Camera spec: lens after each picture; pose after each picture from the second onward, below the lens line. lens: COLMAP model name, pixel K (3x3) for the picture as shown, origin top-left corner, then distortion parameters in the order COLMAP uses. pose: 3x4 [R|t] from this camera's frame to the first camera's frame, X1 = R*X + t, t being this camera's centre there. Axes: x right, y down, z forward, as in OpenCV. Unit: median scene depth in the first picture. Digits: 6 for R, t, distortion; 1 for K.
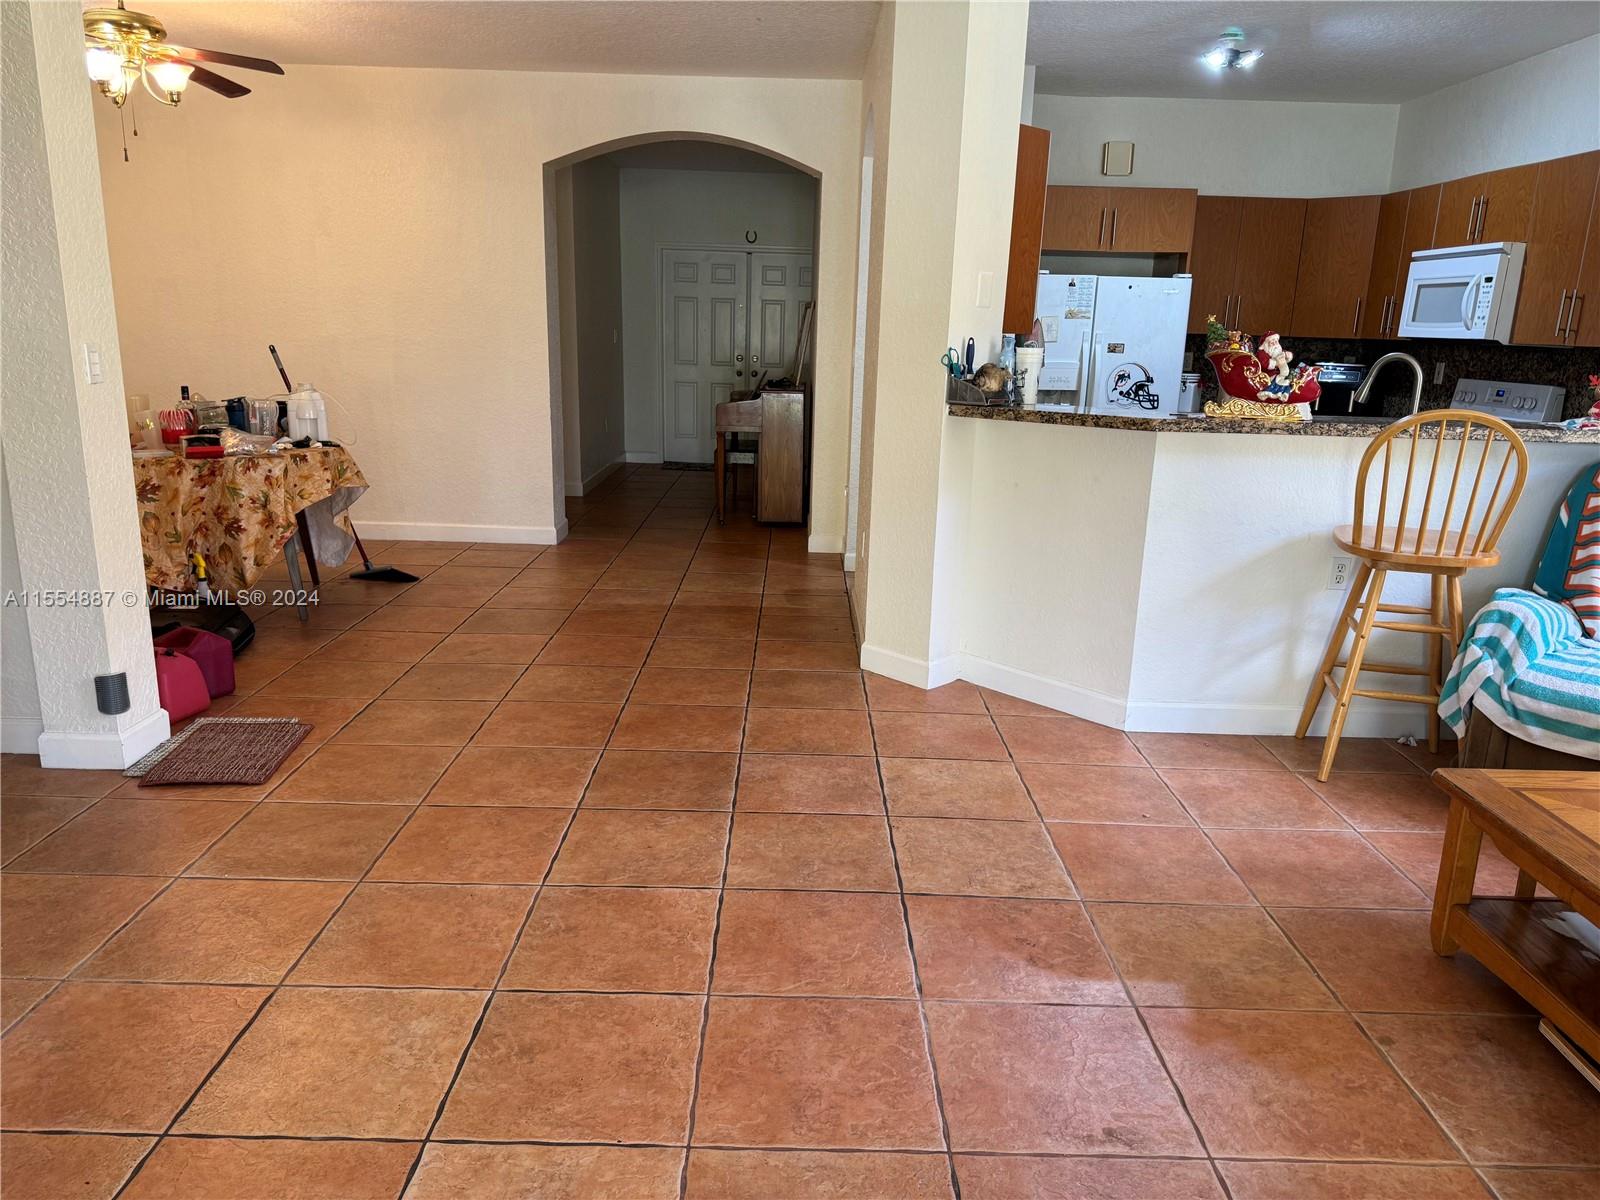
lens RADIAL K [[1119.2, 0, 800.0], [0, 1119.2, 600.0], [0, 0, 1]] dist [0.001938, 0.000402]
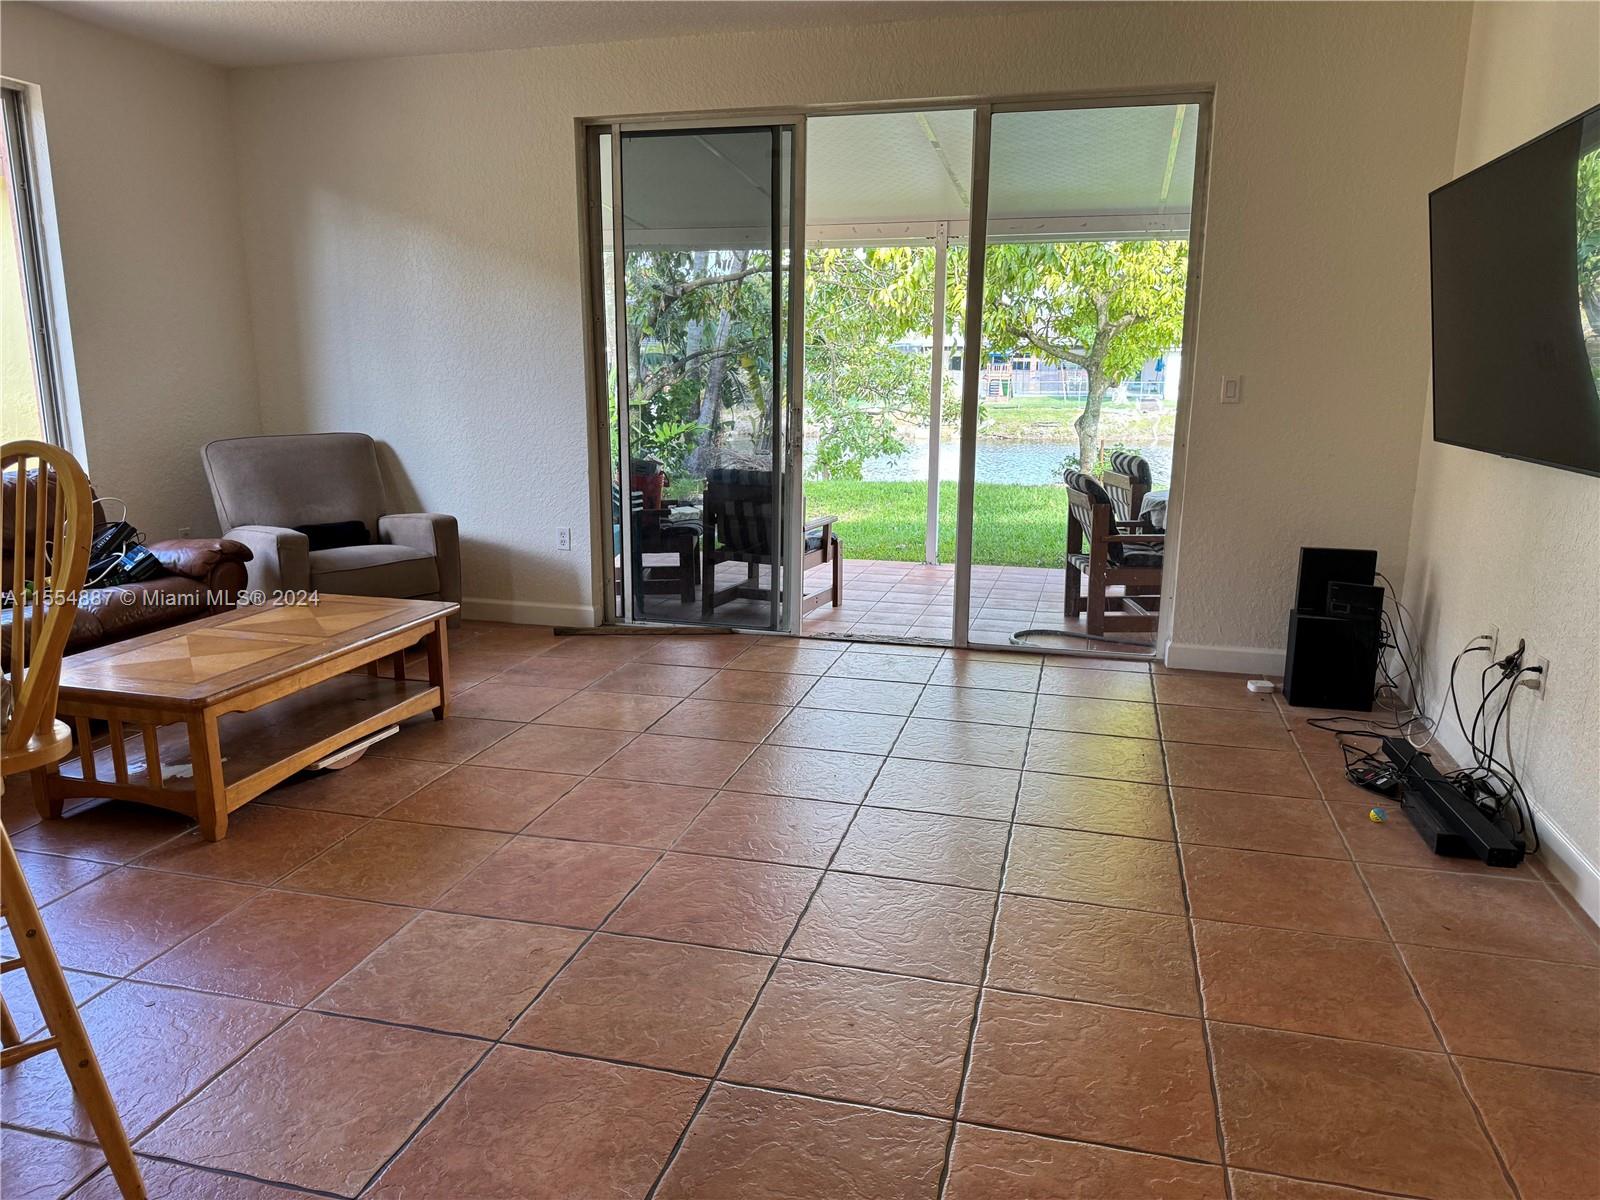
lens RADIAL K [[1119.2, 0, 800.0], [0, 1119.2, 600.0], [0, 0, 1]] dist [0.001938, 0.000402]
pose [[-0.966657, -0.090280, 0.239634, -0.258500], [0.023542, 0.900499, 0.434220, -0.368326], [-0.254991, 0.425384, -0.868348, 1.552377]]
